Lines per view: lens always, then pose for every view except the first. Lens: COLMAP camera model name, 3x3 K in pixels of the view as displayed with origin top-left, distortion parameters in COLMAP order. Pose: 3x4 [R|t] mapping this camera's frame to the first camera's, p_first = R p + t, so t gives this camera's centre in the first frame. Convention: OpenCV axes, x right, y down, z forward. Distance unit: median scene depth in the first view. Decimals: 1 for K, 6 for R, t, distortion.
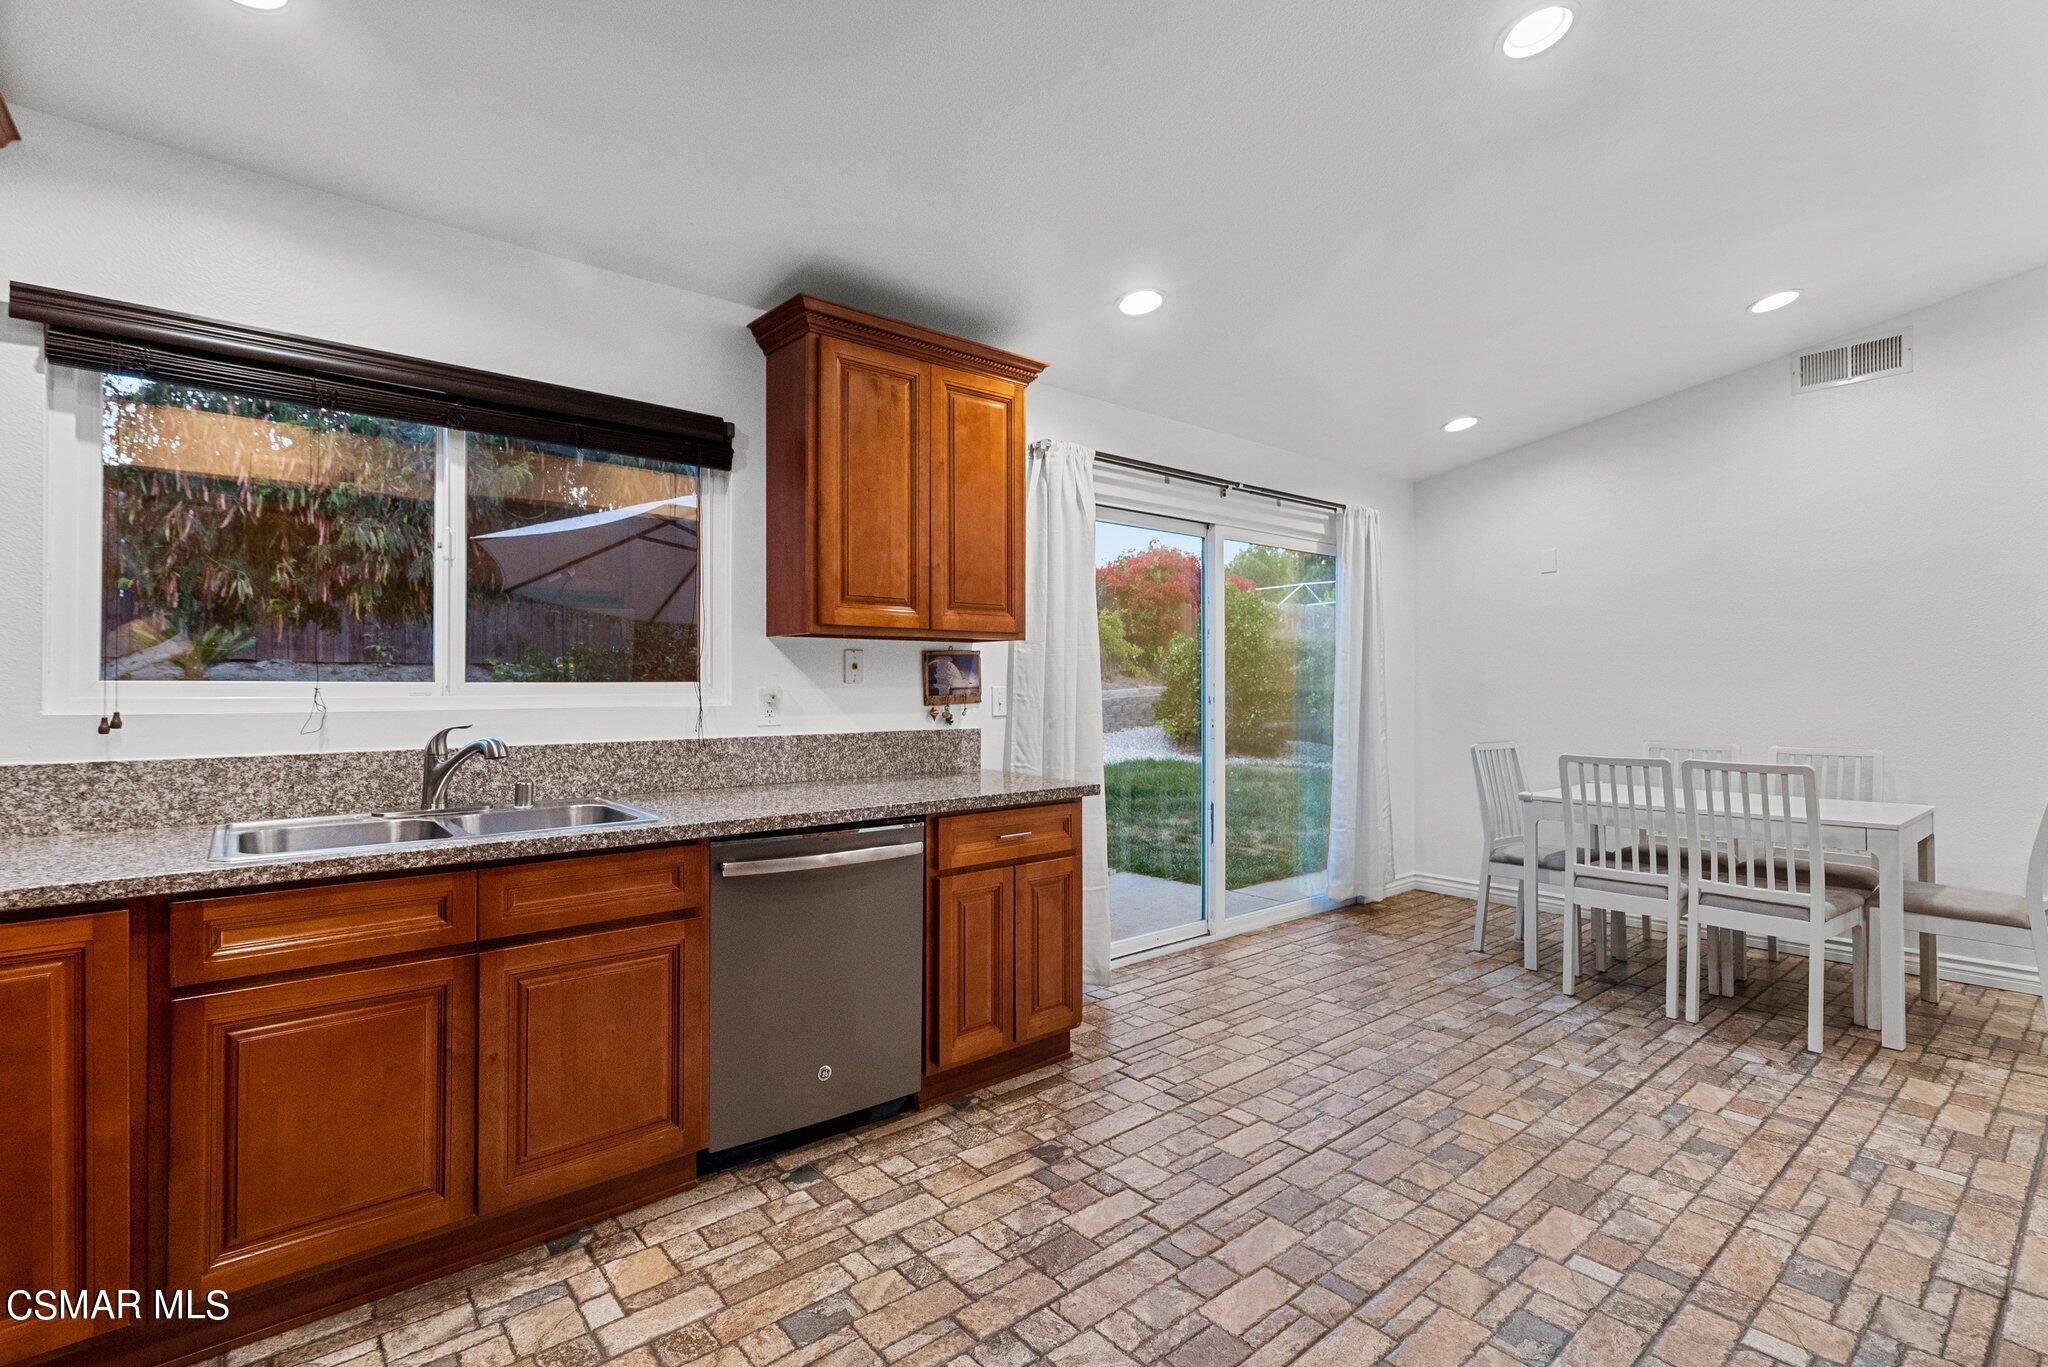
lens RADIAL K [[938.0, 0, 1028.8], [0, 938.0, 681.5], [0, 0, 1]] dist [0.000667, 0.000991]
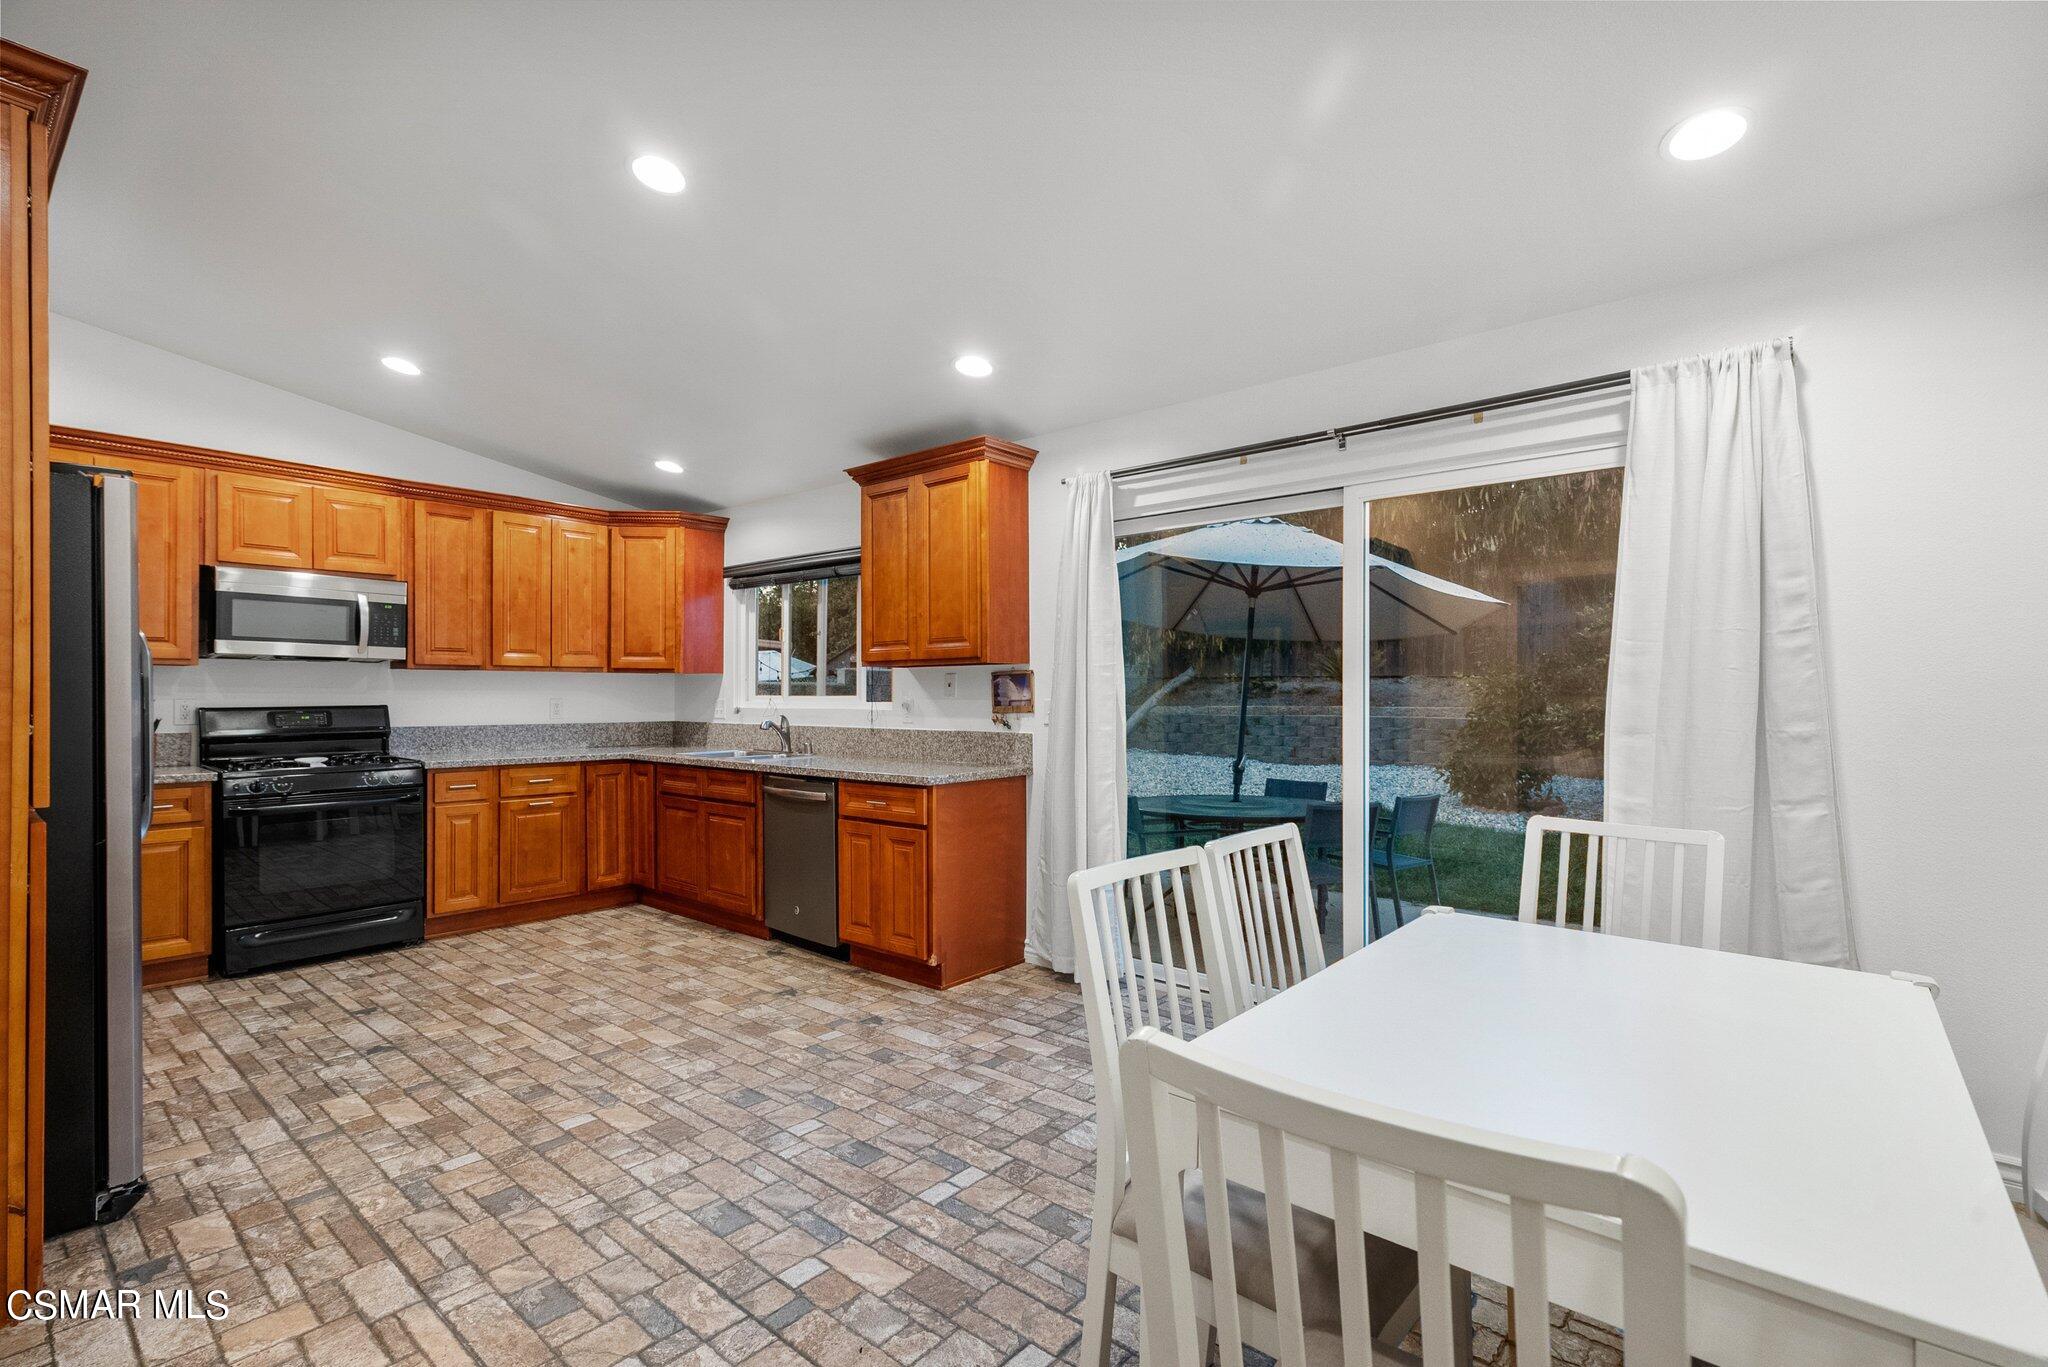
lens RADIAL K [[931.3, 0, 1022.9], [0, 931.3, 692.3], [0, 0, 1]] dist [-0.001832, 0.000422]
pose [[0.167521, -0.003358, -0.985863, 1.320048], [0.003673, 0.999989, -0.002782, -0.000382], [0.985862, -0.003154, 0.167532, 0.906966]]
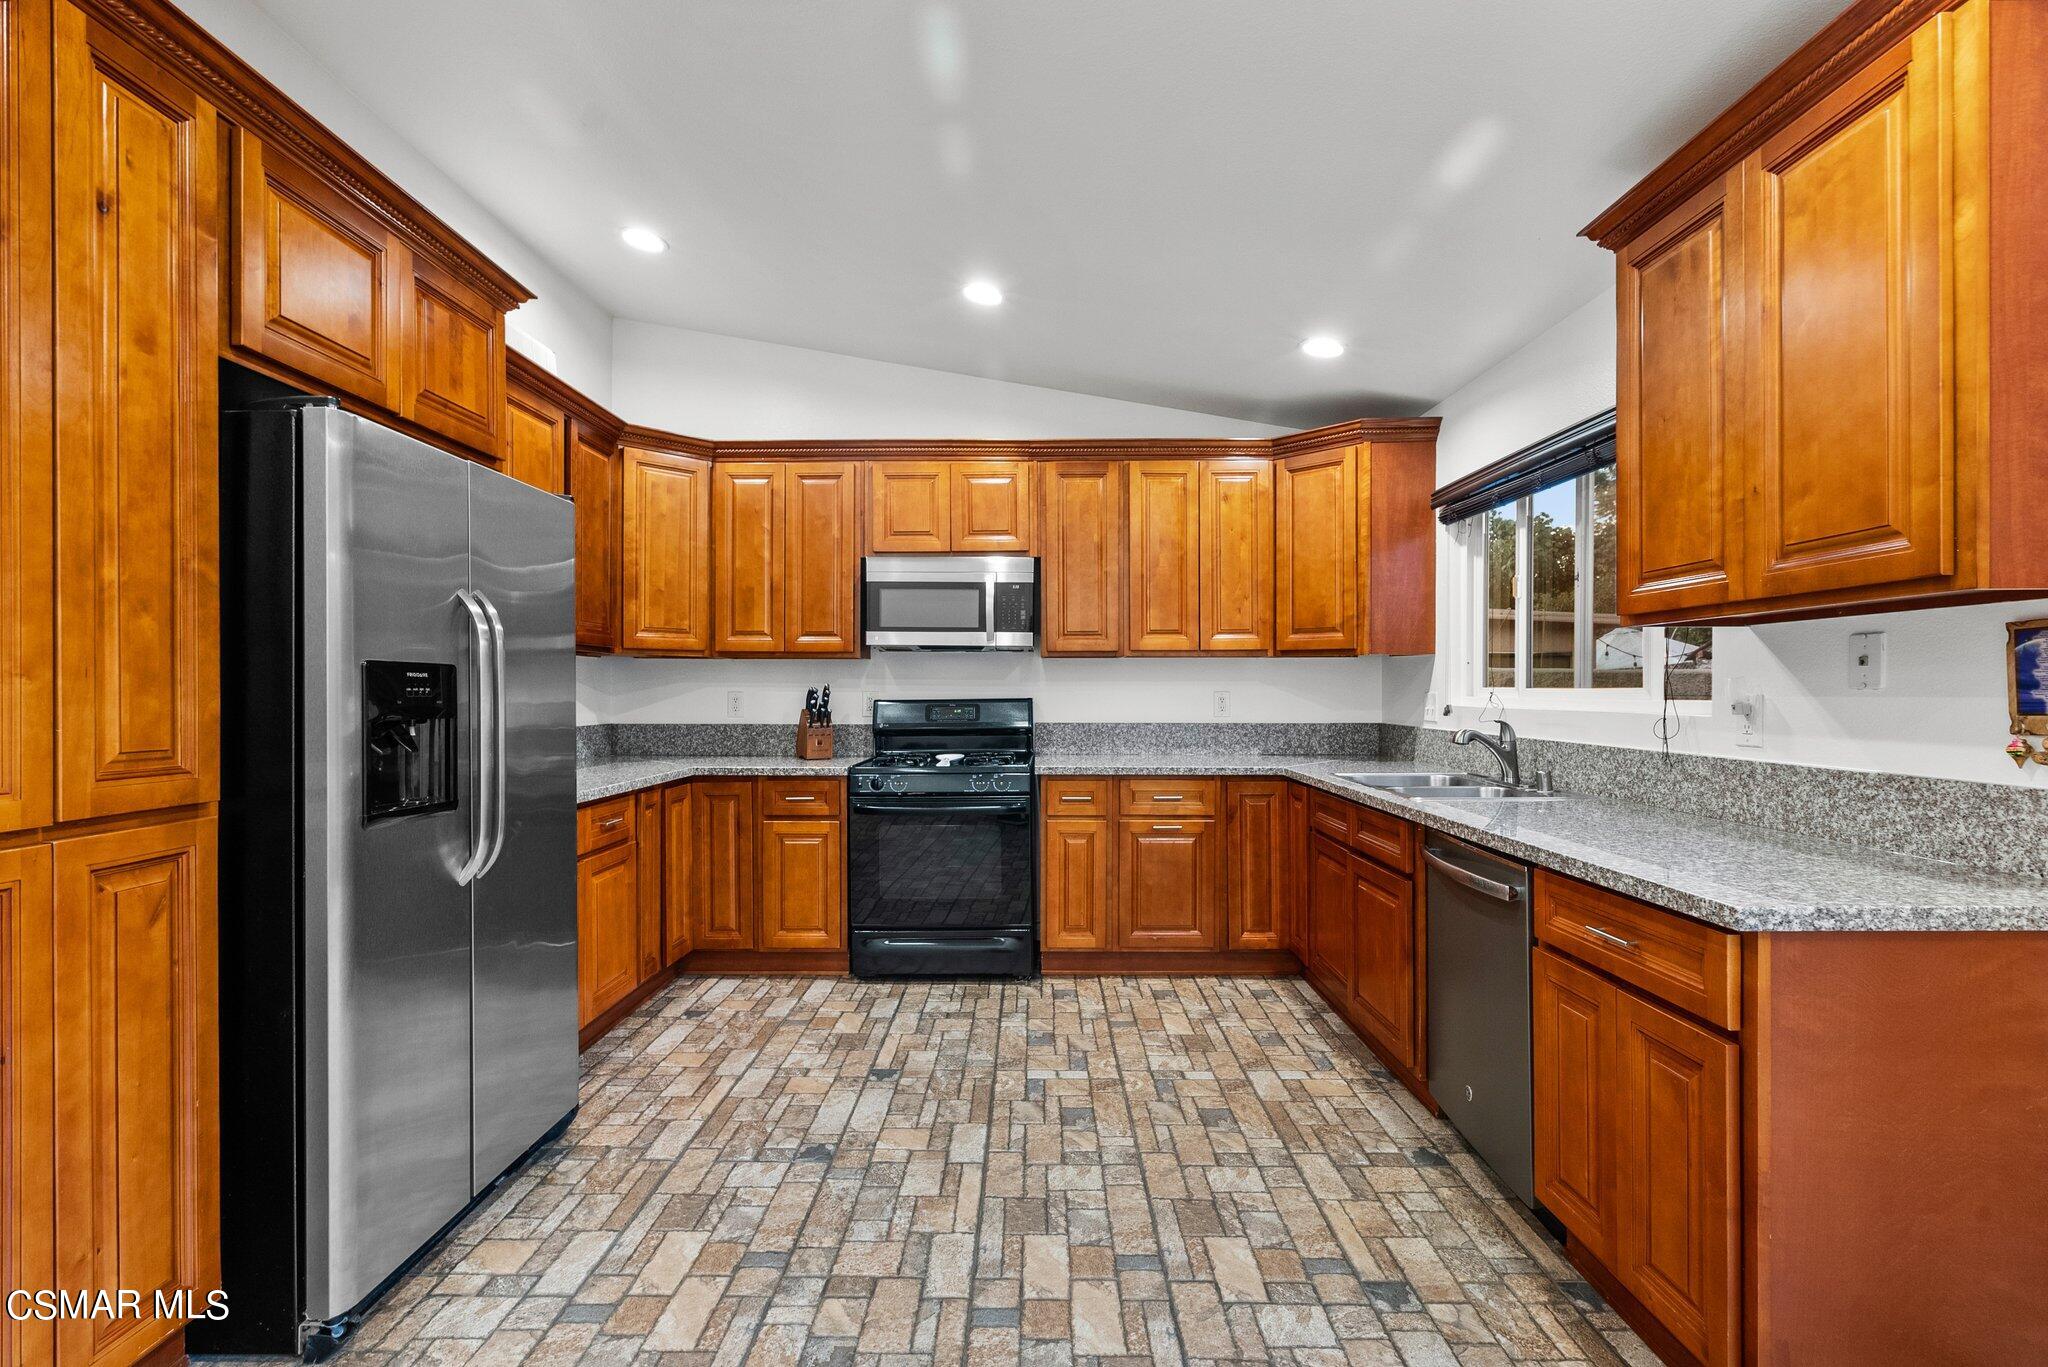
lens RADIAL K [[931.3, 0, 1022.9], [0, 931.3, 692.3], [0, 0, 1]] dist [-0.001832, 0.000422]
pose [[-0.651225, 0.004217, -0.758873, 0.646375], [0.004005, 0.999990, 0.002120, 0.000706], [0.758874, -0.001658, -0.651235, 1.022006]]
